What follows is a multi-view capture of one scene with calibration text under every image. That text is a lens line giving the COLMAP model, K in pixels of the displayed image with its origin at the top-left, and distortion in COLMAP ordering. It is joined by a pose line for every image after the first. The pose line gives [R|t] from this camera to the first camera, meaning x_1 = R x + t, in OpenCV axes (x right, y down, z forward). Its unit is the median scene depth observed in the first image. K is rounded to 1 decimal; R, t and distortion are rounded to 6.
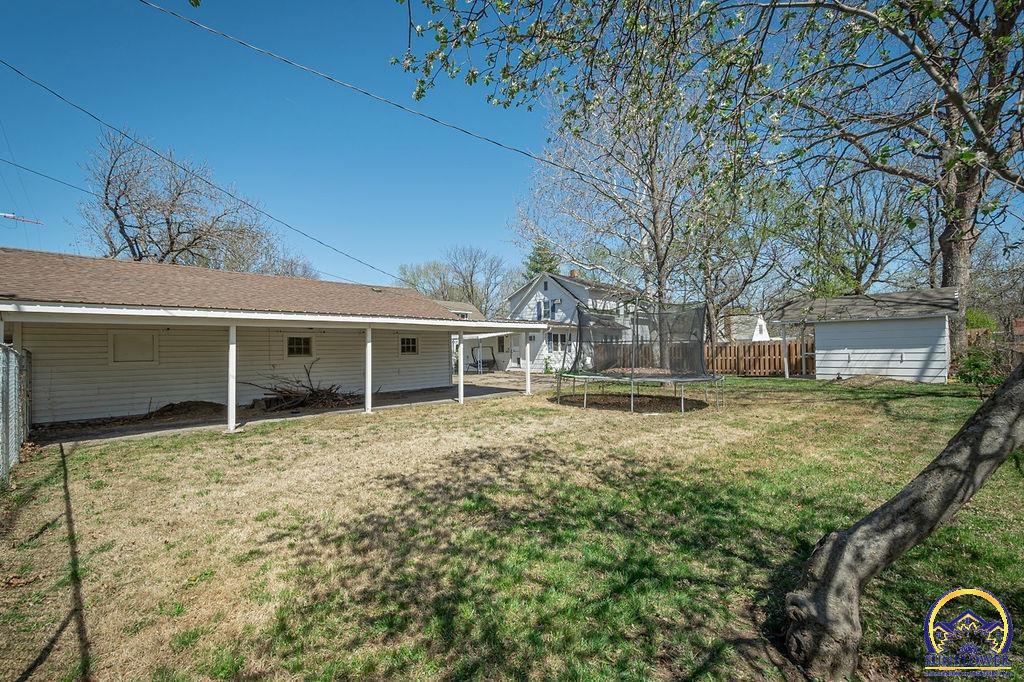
lens RADIAL K [[449.2, 0, 512.0], [0, 449.2, 341.0], [0, 0, 1]] dist [0.023636, -0.000372]
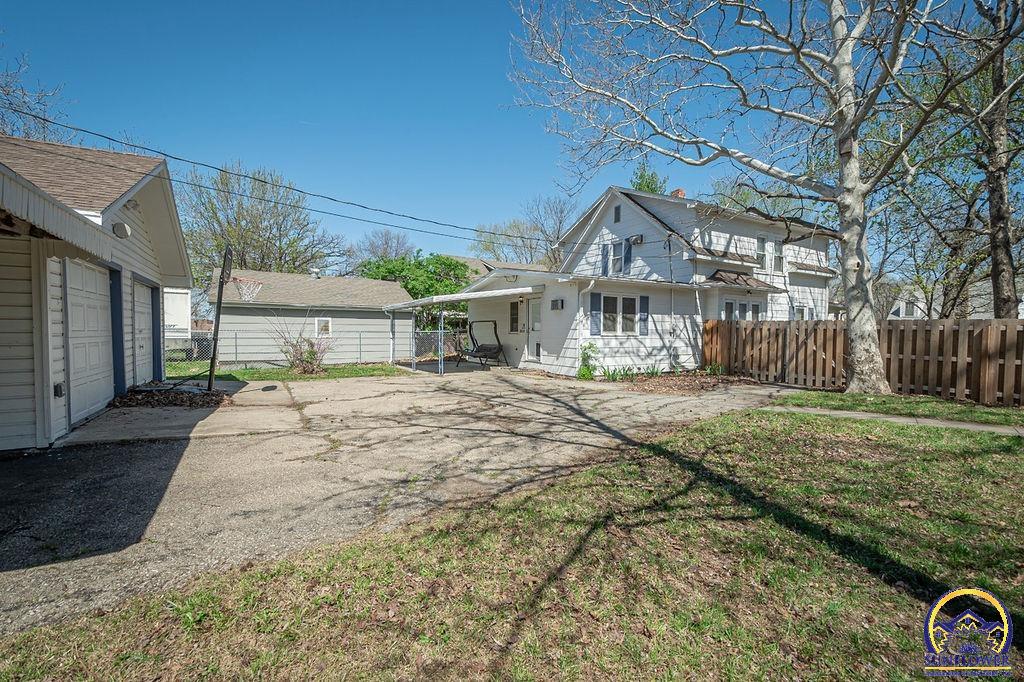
lens RADIAL K [[449.2, 0, 512.0], [0, 449.2, 341.0], [0, 0, 1]] dist [0.023636, -0.000372]
pose [[0.960487, 0.034006, -0.276240, 0.119301], [-0.020542, 0.998462, 0.051488, 0.008342], [0.277566, -0.043780, 0.959709, 0.461050]]
